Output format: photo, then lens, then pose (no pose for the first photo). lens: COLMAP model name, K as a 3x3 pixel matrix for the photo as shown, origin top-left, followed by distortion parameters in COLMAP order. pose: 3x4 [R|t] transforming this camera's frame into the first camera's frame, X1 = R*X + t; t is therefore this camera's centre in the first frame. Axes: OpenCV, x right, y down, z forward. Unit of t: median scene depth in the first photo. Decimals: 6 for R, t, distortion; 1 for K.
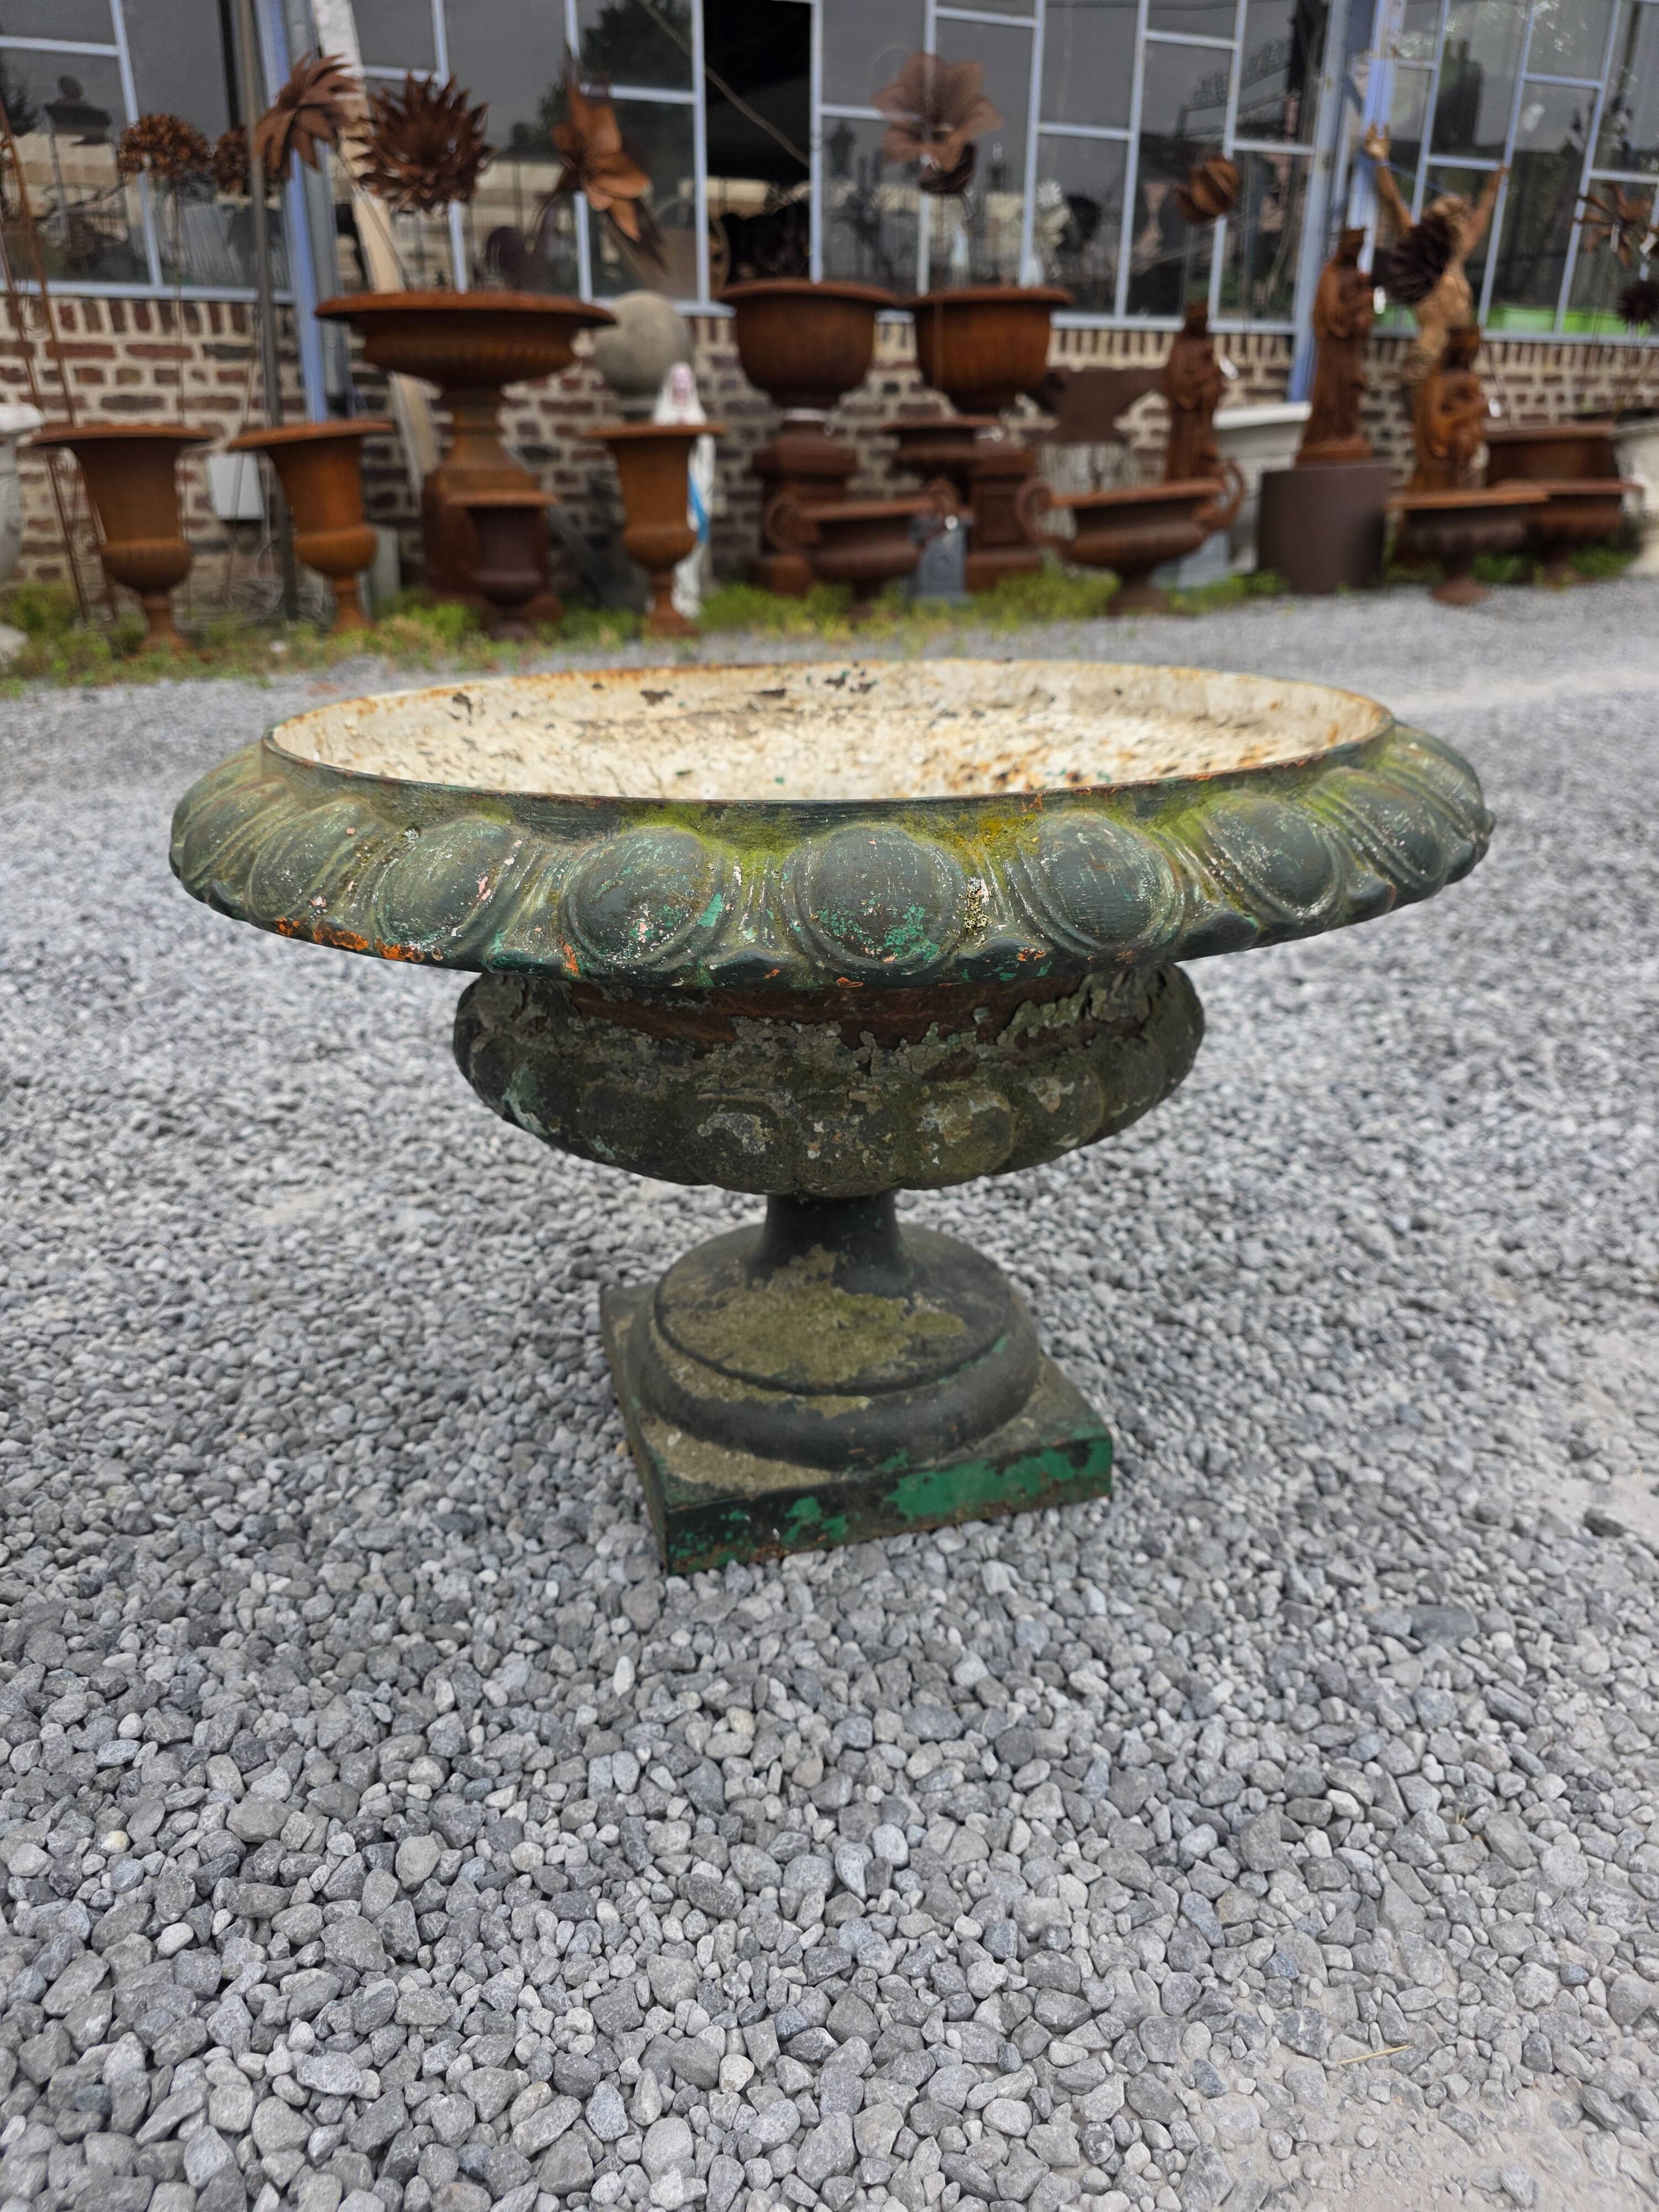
lens RADIAL K [[1504.0, 0, 811.9], [0, 1504.0, 1126.2], [0, 0, 1]] dist [0.025037, -0.026089]
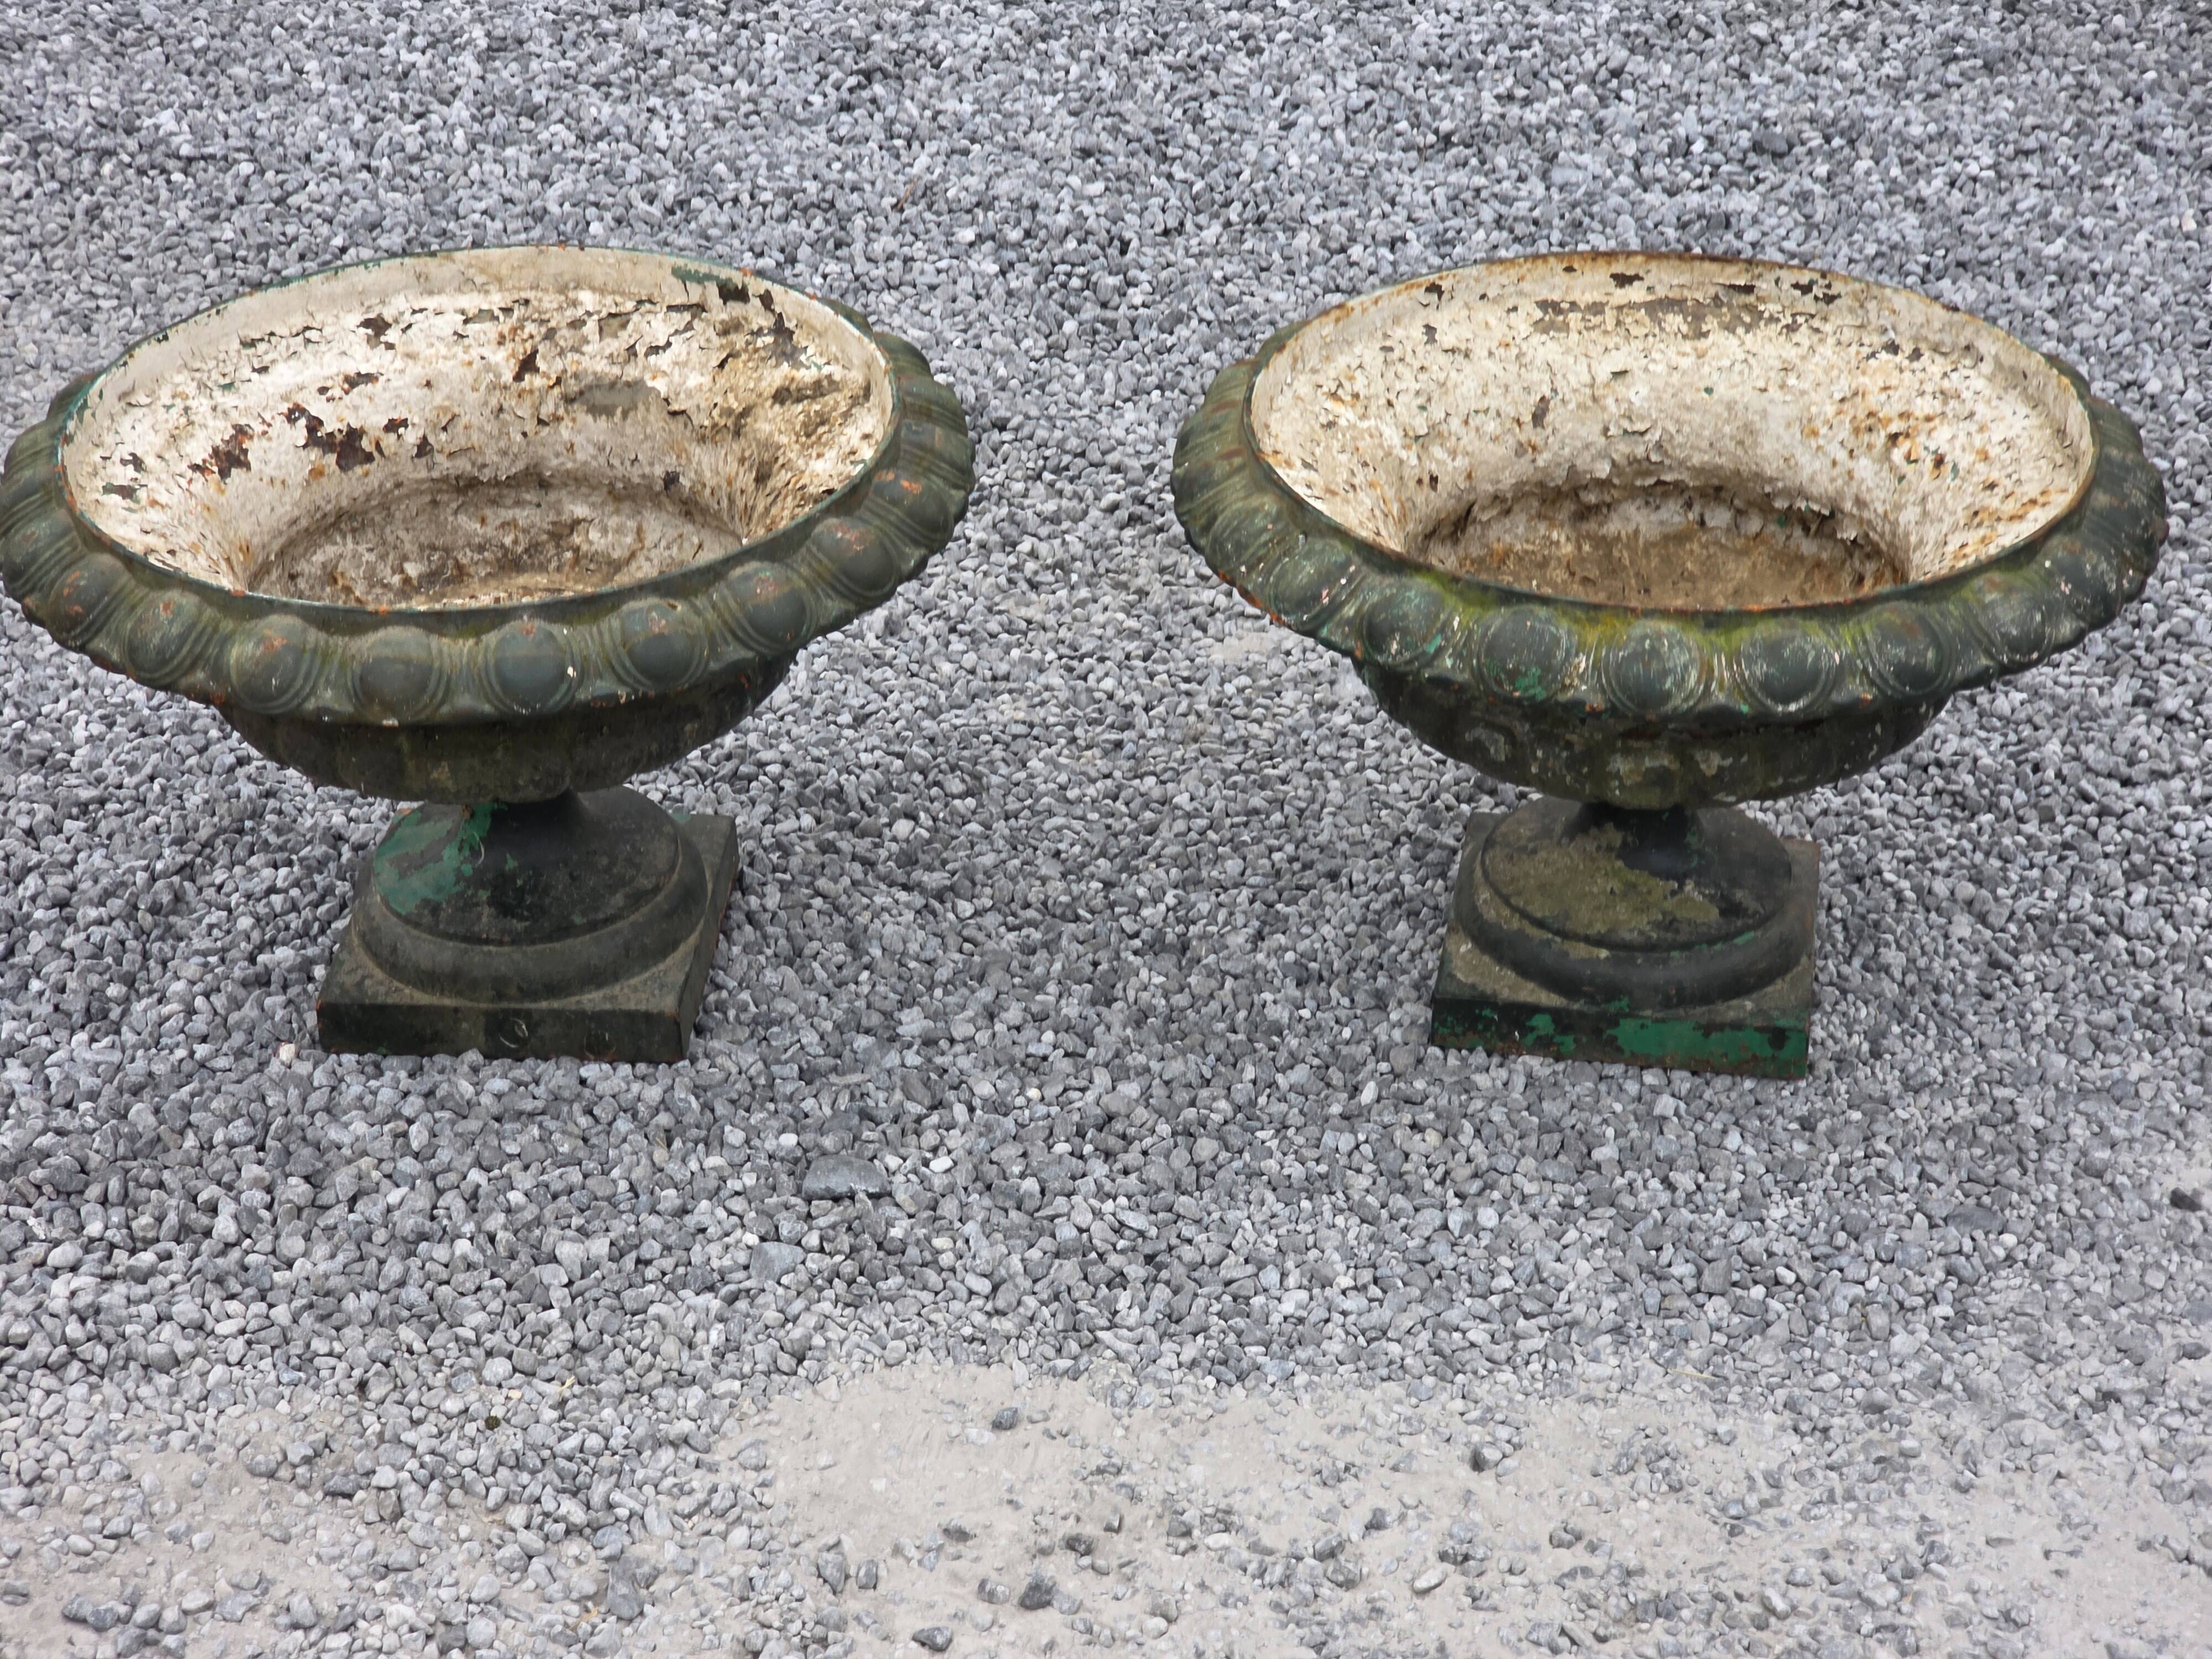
lens RADIAL K [[4216.0, 0, 1062.1], [0, 4216.0, 873.9], [0, 0, 1]] dist [-0.020908, 0.440886]
pose [[0.899965, 0.229546, -0.370636, 0.734408], [-0.165929, 0.966526, 0.195693, -0.395229], [0.403150, -0.114618, 0.907928, -1.897391]]
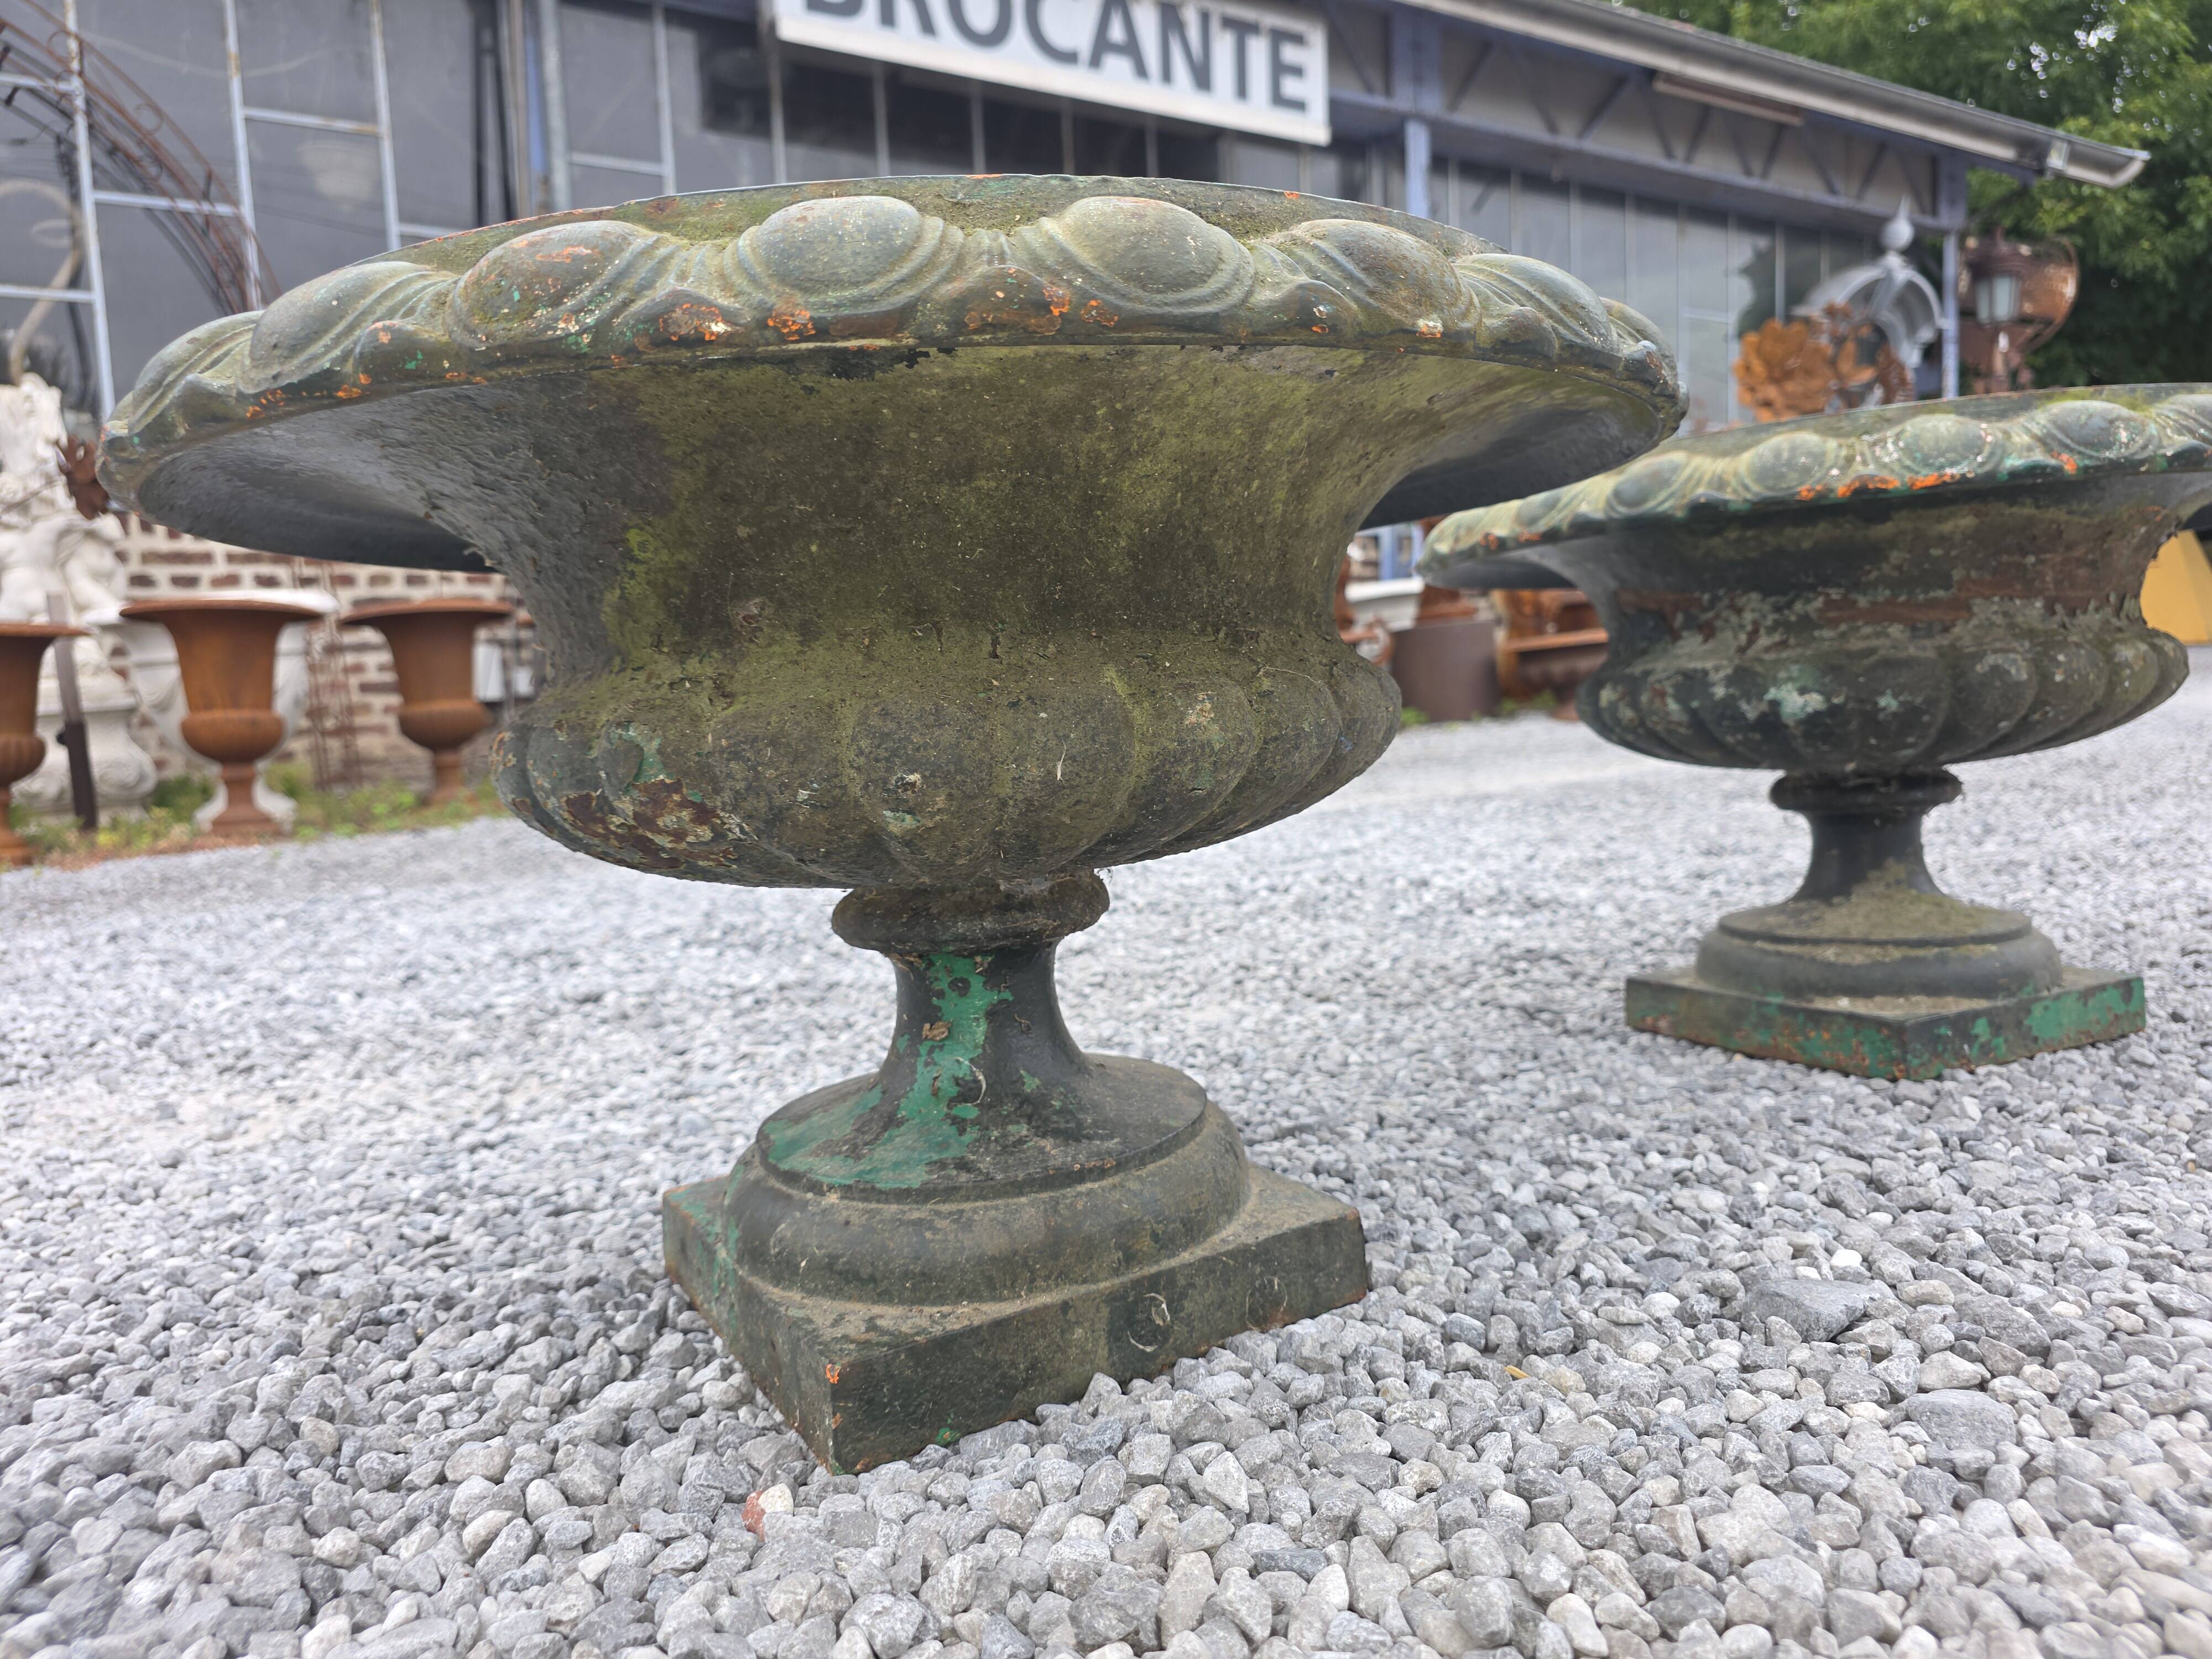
lens RADIAL K [[1506.6, 0, 1124.1], [0, 1506.6, 817.9], [0, 0, 1]] dist [0.022598, -0.019935]
pose [[0.983695, -0.057671, 0.170349, -0.734630], [0.109557, 0.943315, -0.313296, 0.324925], [-0.142624, 0.326851, 0.934252, -0.118314]]
